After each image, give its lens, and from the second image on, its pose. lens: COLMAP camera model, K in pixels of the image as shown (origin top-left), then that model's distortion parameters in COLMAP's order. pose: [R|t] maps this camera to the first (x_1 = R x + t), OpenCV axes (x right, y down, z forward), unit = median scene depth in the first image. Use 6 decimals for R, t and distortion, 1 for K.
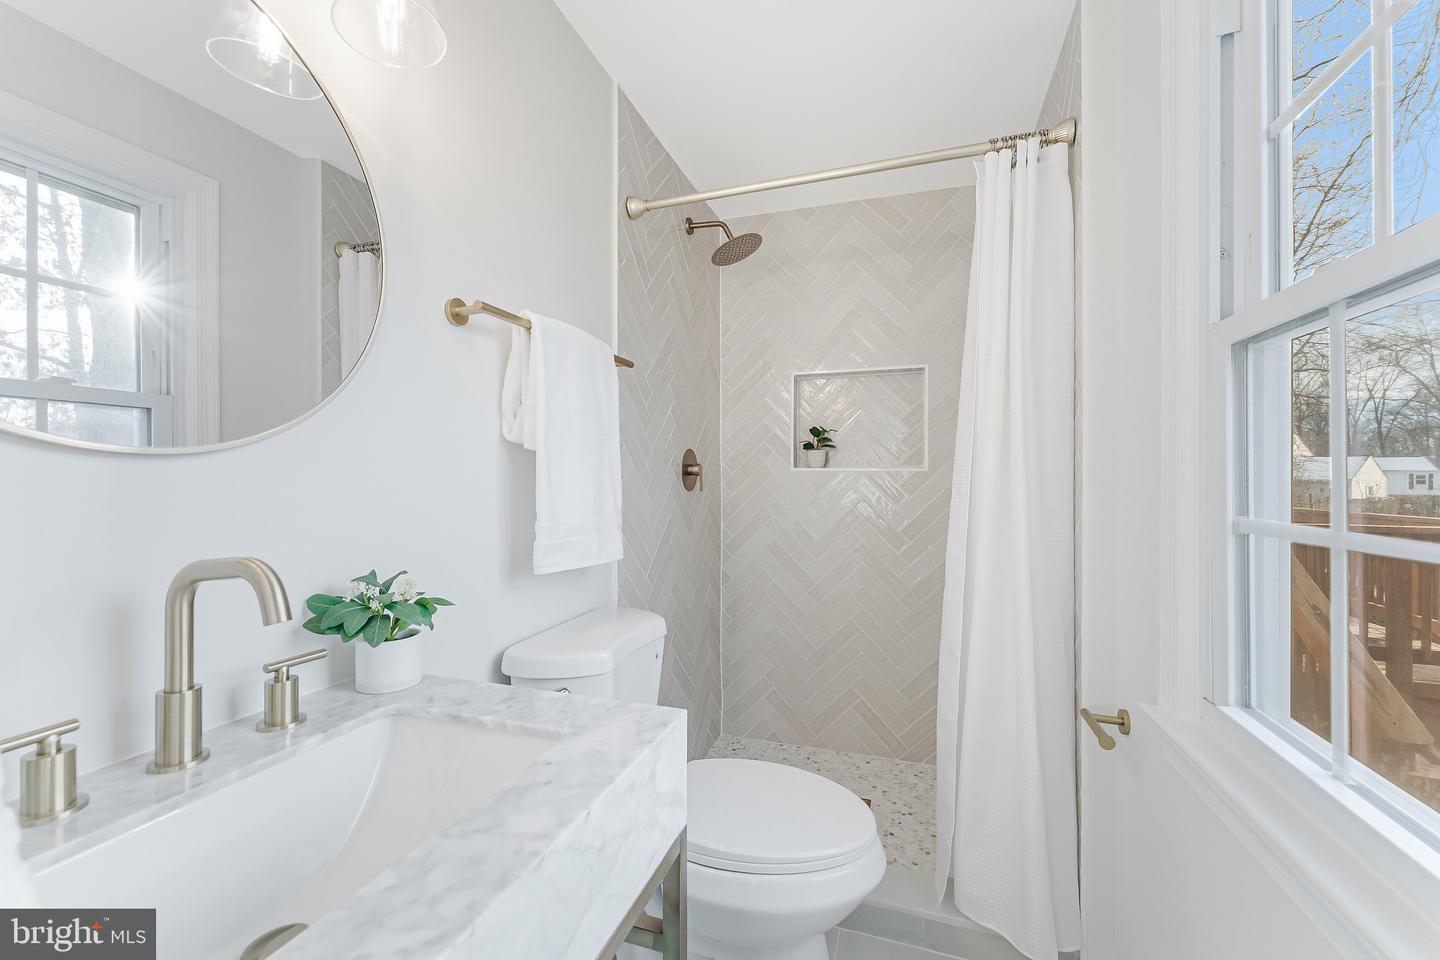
lens RADIAL K [[580.4, 0, 712.6], [0, 580.4, 471.2], [0, 0, 1]] dist [-0.000340, 0.000173]
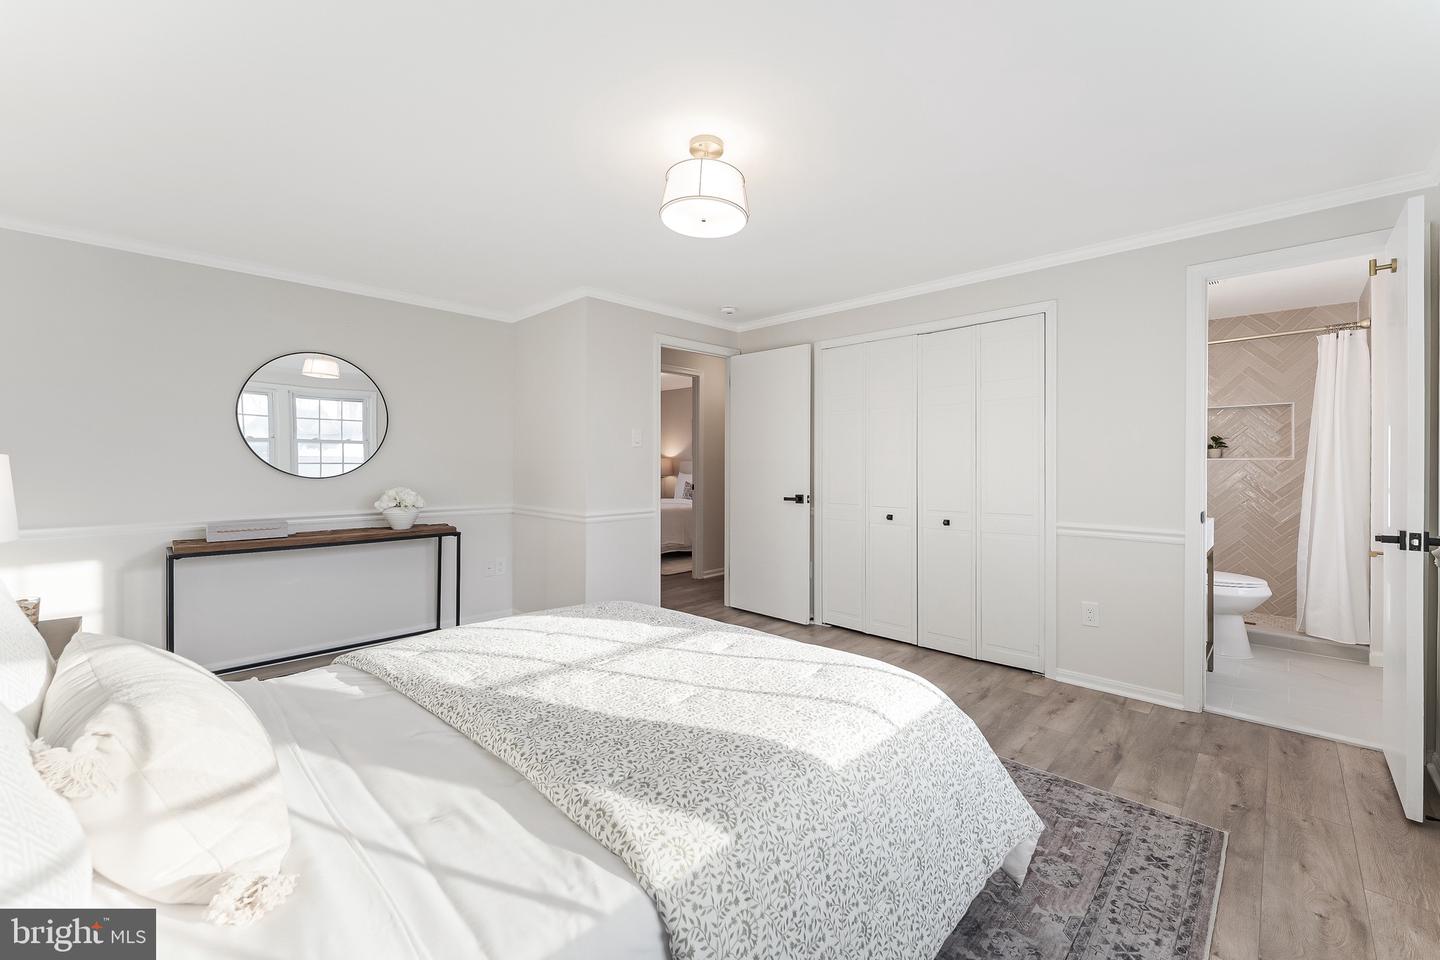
lens RADIAL K [[580.4, 0, 721.3], [0, 580.4, 471.1], [0, 0, 1]] dist [-0.000340, 0.000173]
pose [[0.908622, 0.003125, -0.417609, -0.516488], [0.000821, 0.999957, 0.009270, 0.017042], [0.417619, -0.008766, 0.908580, -1.446011]]
